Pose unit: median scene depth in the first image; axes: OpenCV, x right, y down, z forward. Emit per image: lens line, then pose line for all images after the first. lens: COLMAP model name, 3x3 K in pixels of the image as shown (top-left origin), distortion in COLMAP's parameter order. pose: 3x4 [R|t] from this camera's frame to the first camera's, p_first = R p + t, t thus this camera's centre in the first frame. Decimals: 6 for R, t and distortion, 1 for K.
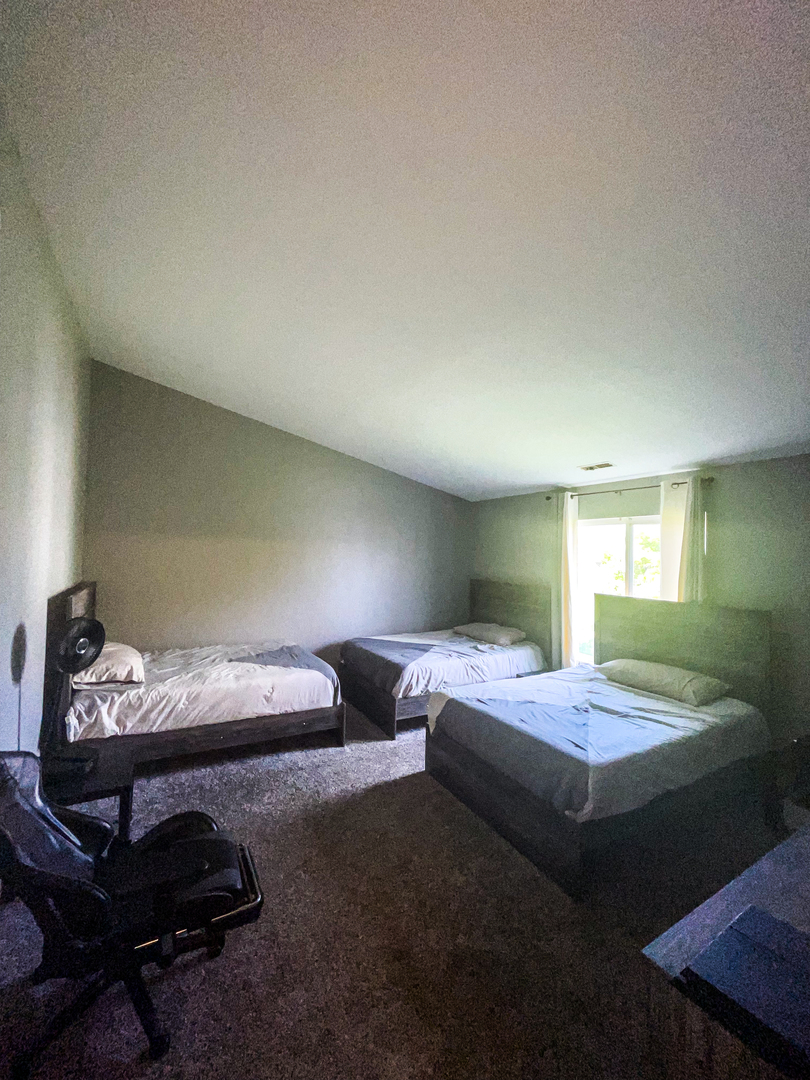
lens RADIAL K [[436.1, 0, 404.1], [0, 436.1, 543.5], [0, 0, 1]] dist [-0.005725, 0.001621]
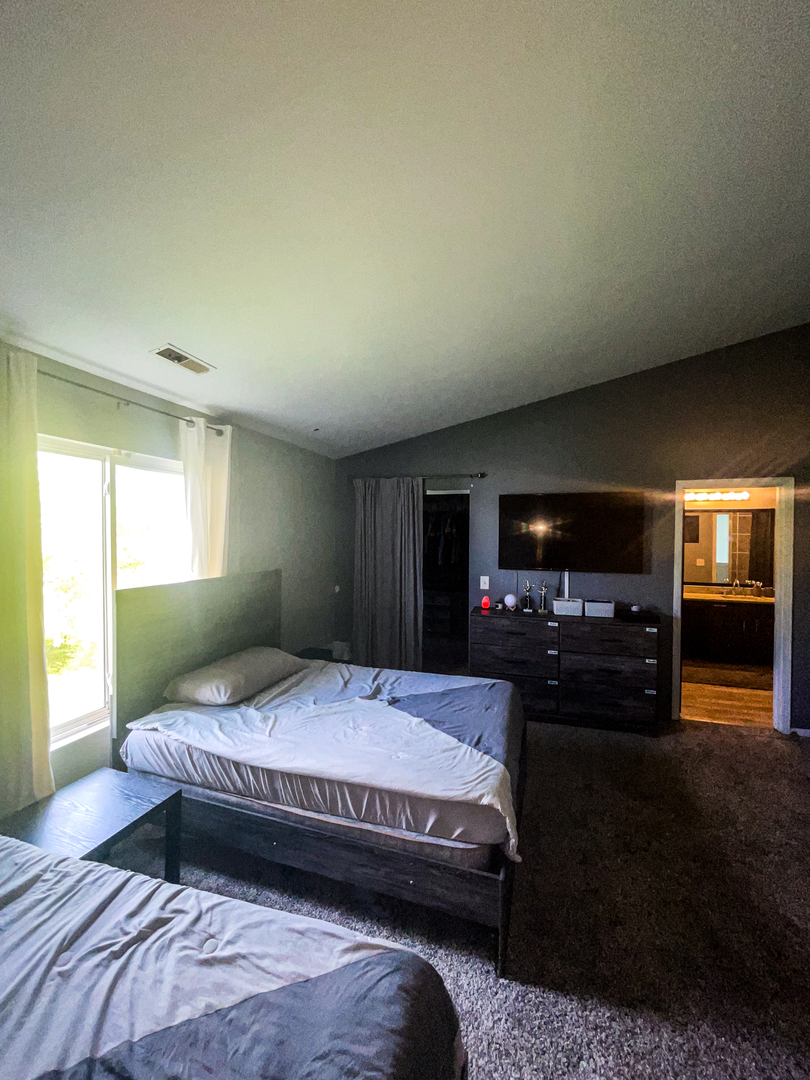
lens RADIAL K [[436.1, 0, 398.6], [0, 436.1, 539.0], [0, 0, 1]] dist [-0.005725, 0.001621]
pose [[-0.675523, -0.028839, 0.736774, -0.188680], [-0.036077, 0.999331, 0.006038, 0.049821], [-0.736456, -0.022502, -0.676112, 1.351342]]
